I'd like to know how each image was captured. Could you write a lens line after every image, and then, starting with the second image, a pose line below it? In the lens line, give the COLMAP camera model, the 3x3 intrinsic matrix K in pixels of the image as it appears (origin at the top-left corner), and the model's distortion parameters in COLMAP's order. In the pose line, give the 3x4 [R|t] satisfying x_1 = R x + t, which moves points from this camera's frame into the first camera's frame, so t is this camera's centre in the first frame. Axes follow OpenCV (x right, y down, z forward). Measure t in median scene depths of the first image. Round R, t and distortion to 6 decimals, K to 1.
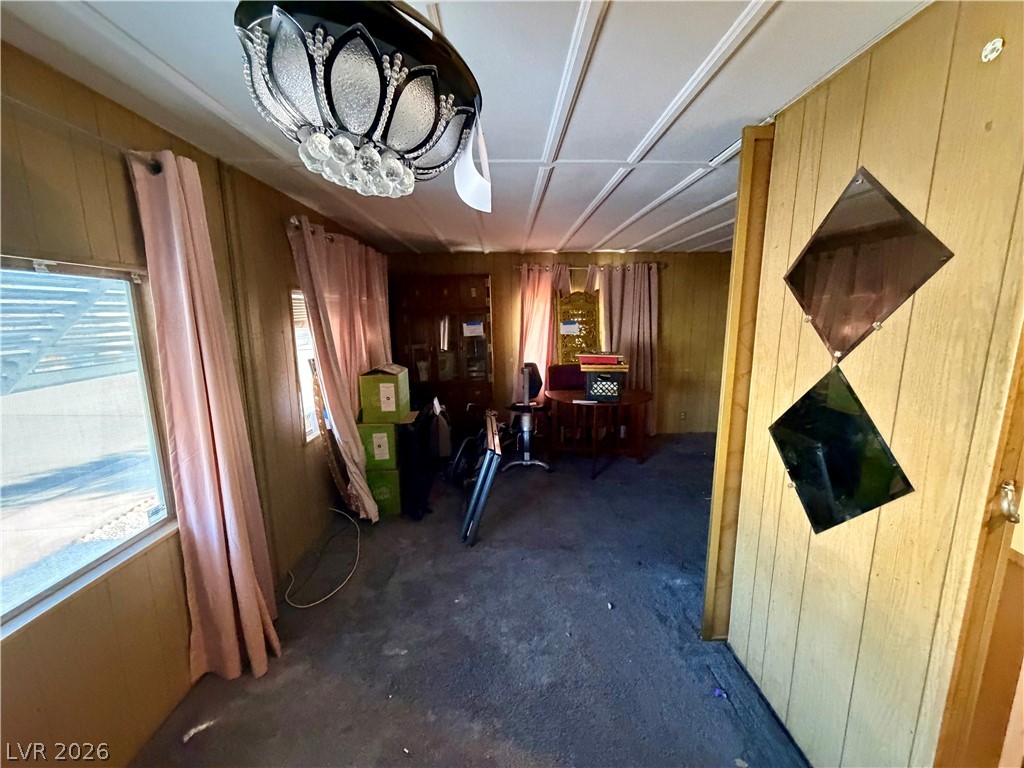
lens RADIAL K [[408.1, 0, 514.9], [0, 408.1, 385.4], [0, 0, 1]] dist [0.000999, -0.000132]
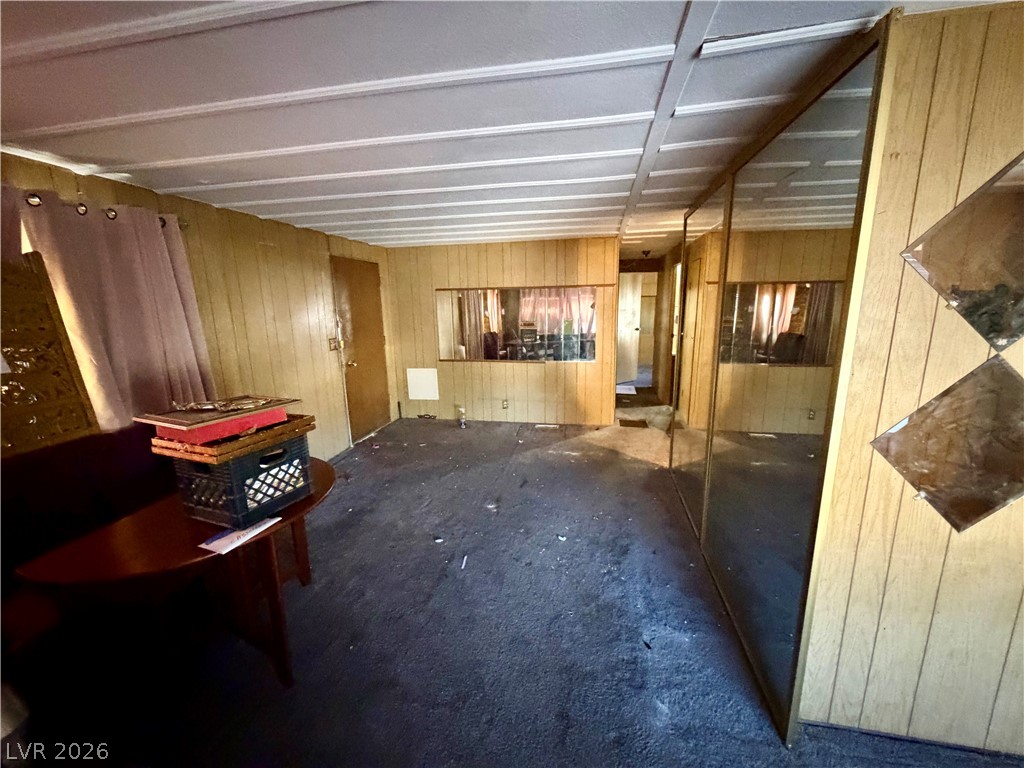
lens RADIAL K [[408.1, 0, 514.9], [0, 408.1, 385.4], [0, 0, 1]] dist [0.000999, -0.000132]
pose [[0.222293, -0.186414, 0.956993, -0.301353], [0.184256, 0.971896, 0.146518, -0.267803], [-0.957411, 0.143762, 0.250394, 1.538280]]
